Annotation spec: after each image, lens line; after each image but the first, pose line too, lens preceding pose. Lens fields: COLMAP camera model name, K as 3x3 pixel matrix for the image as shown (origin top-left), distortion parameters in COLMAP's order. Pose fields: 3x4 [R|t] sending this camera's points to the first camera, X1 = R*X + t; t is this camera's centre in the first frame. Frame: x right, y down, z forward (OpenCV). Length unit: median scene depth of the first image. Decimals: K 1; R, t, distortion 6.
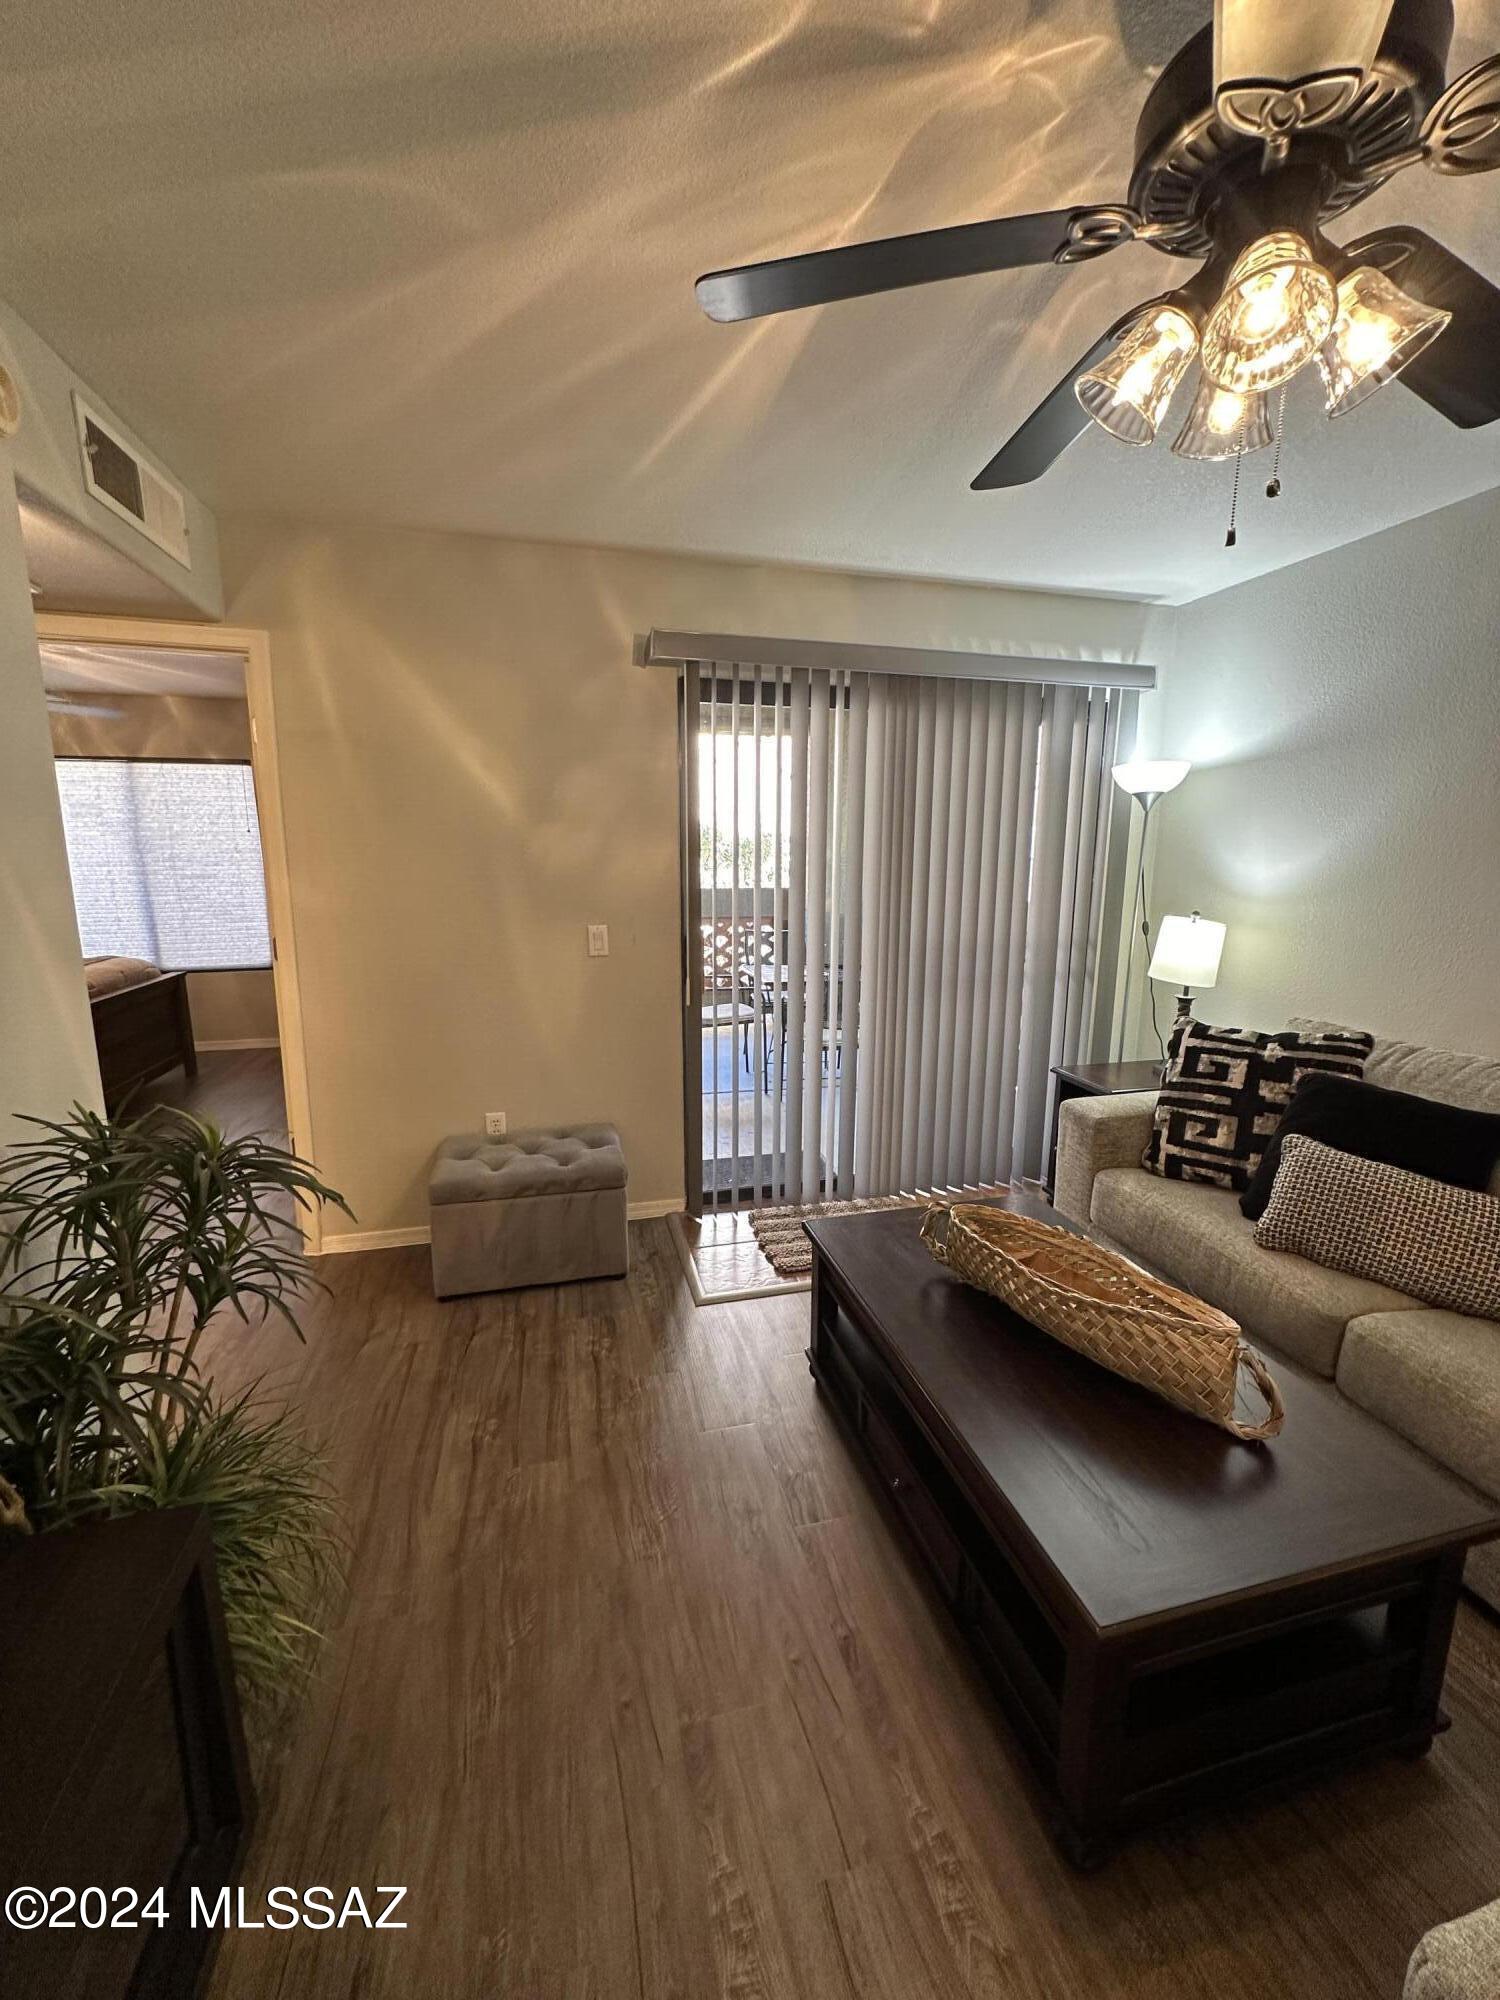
lens RADIAL K [[801.7, 0, 750.3], [0, 801.7, 998.4], [0, 0, 1]] dist [-0.001140, 0.000877]
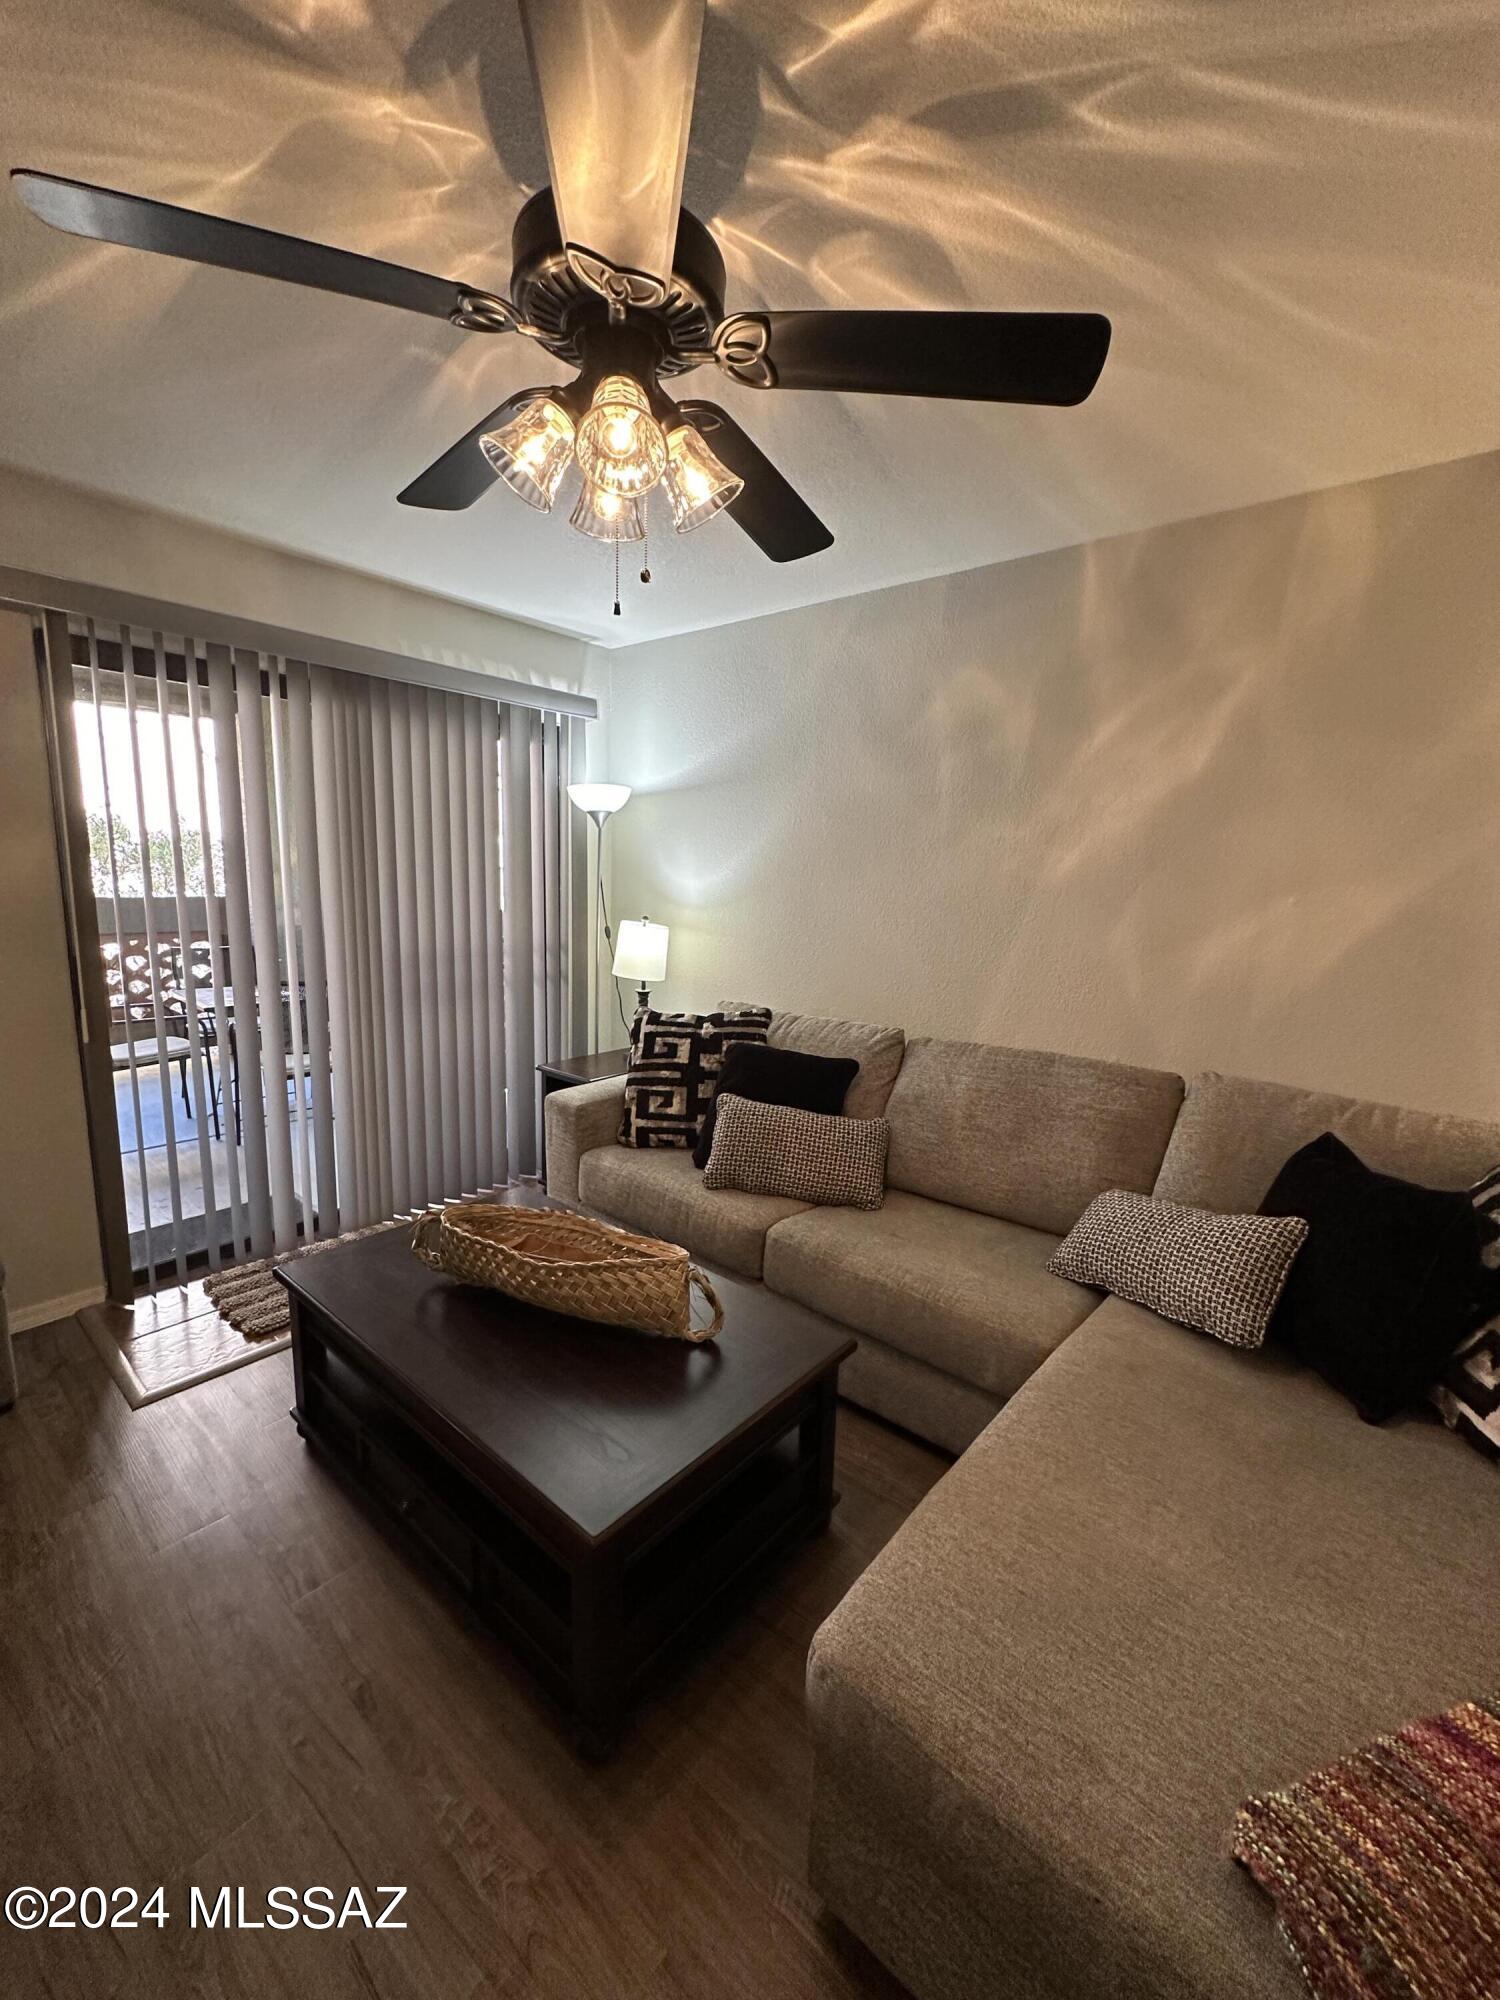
lens RADIAL K [[801.7, 0, 750.3], [0, 801.7, 998.4], [0, 0, 1]] dist [-0.001140, 0.000877]
pose [[0.815594, -0.073599, 0.573925, 0.007578], [0.080337, 0.996674, 0.013645, 0.007586], [-0.573020, 0.034978, 0.818794, -0.040508]]
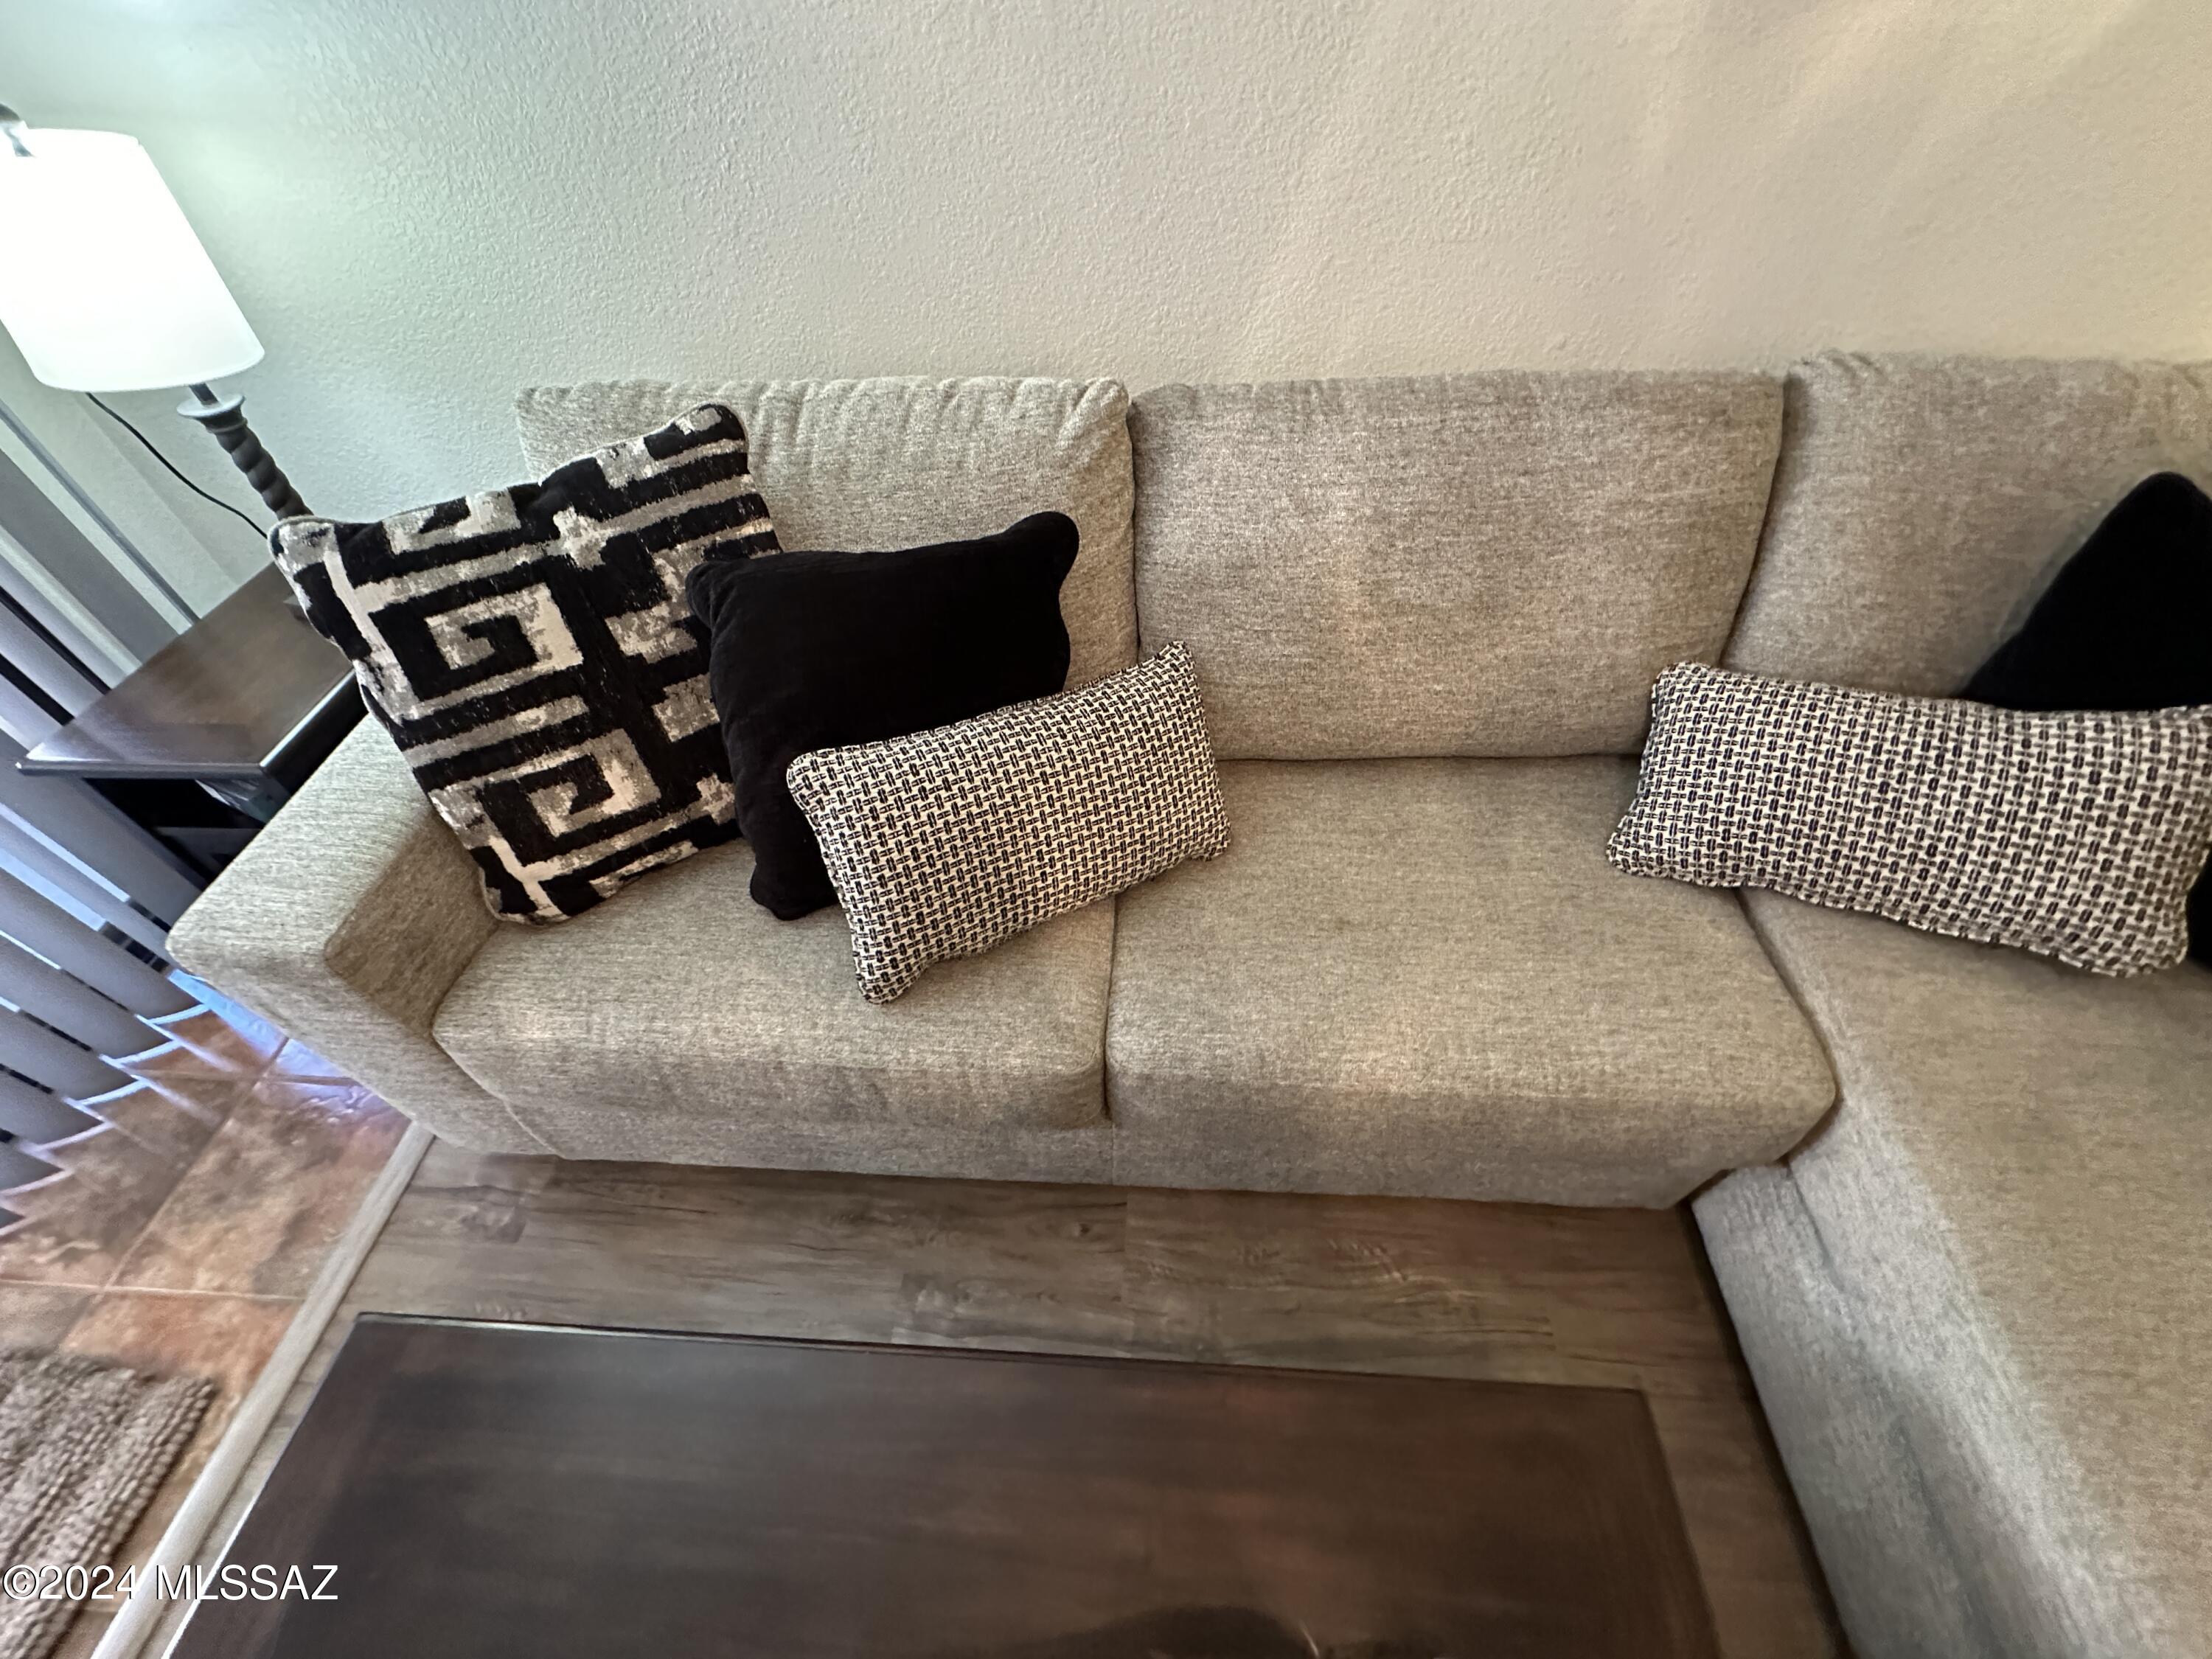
lens RADIAL K [[886.7, 0, 1106.0], [0, 886.7, 829.5], [0, 0, 1]] dist [-0.001140, 0.000877]
pose [[0.308526, -0.715272, 0.627055, 0.355435], [0.196478, 0.692919, 0.693729, -0.085810], [-0.930703, -0.090831, 0.354319, 0.591871]]
